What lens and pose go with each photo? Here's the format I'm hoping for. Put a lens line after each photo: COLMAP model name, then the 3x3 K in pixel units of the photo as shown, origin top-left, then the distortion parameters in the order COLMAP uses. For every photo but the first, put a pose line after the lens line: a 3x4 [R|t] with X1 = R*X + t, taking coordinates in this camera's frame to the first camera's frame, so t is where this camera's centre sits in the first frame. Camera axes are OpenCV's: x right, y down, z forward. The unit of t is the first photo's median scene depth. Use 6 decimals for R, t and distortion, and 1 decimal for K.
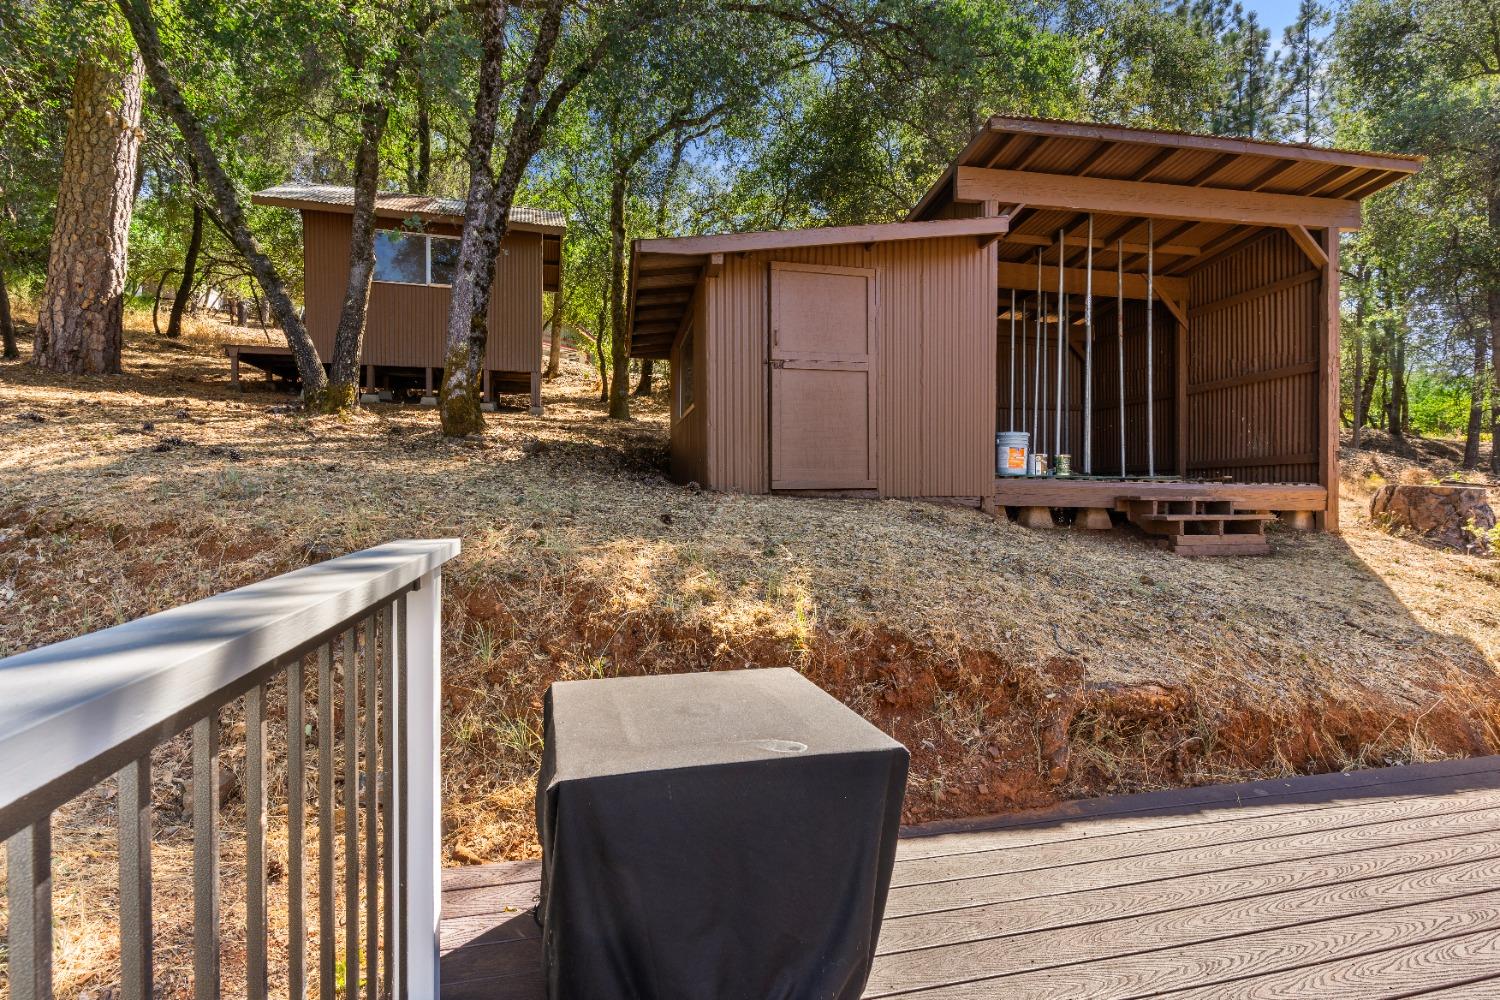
lens RADIAL K [[704.6, 0, 750.7], [0, 704.6, 497.2], [0, 0, 1]] dist [-0.009591, -0.000321]
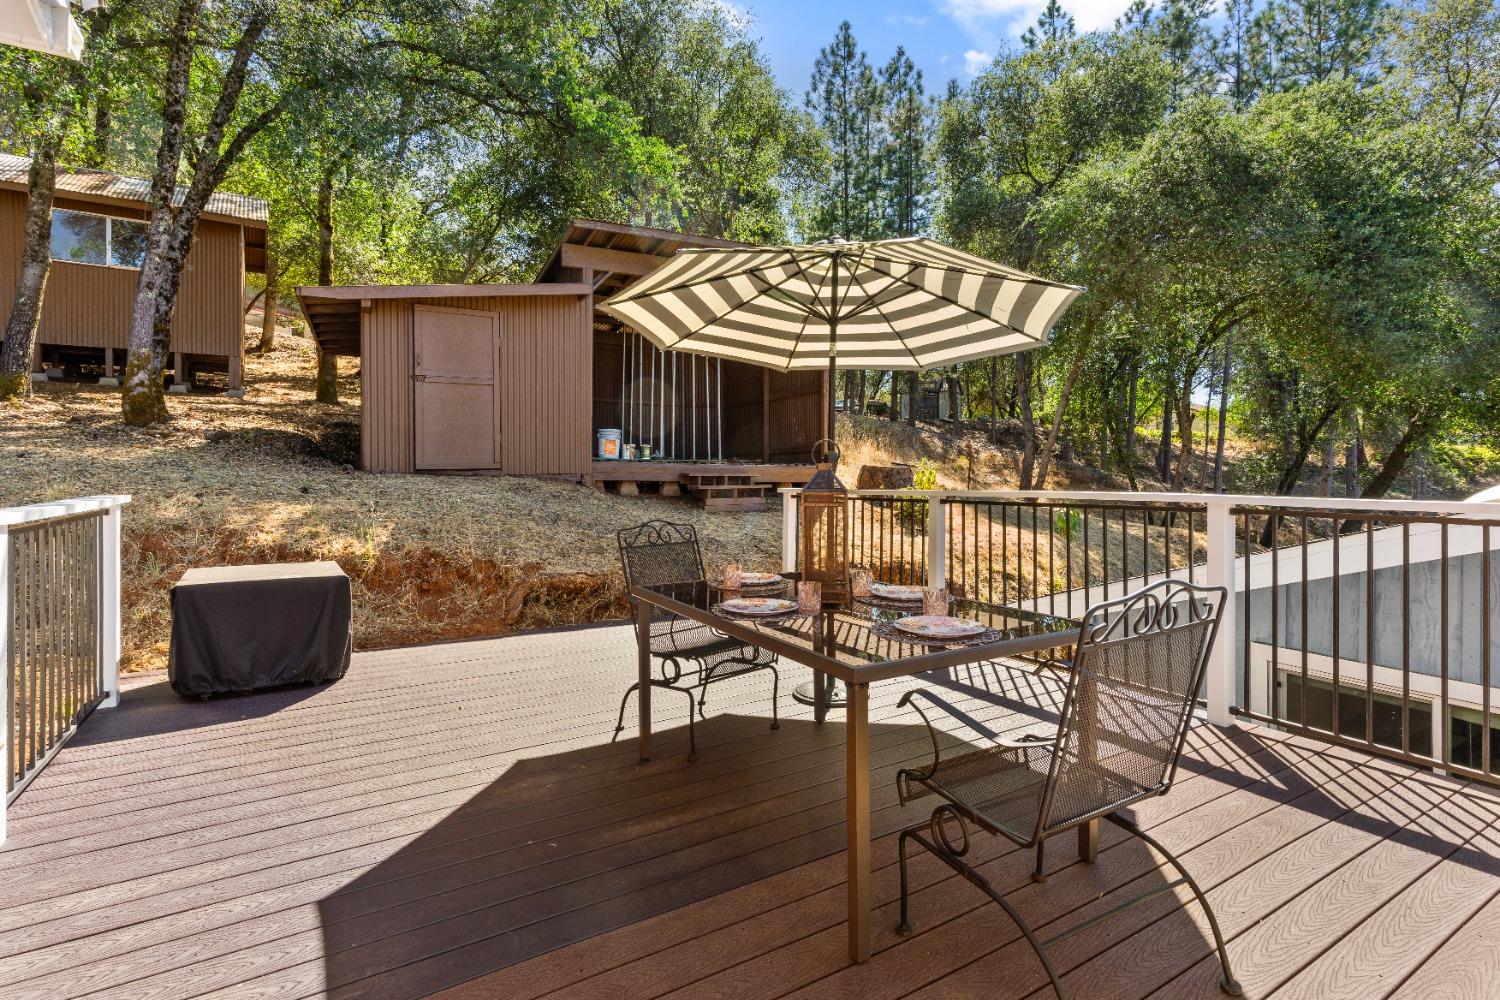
lens RADIAL K [[704.6, 0, 745.4], [0, 704.6, 469.9], [0, 0, 1]] dist [-0.009591, -0.000321]
pose [[0.951966, -0.003354, 0.306185, 0.198306], [0.005818, 0.999958, -0.007138, 0.002464], [-0.306148, 0.008576, 0.951945, -0.444271]]
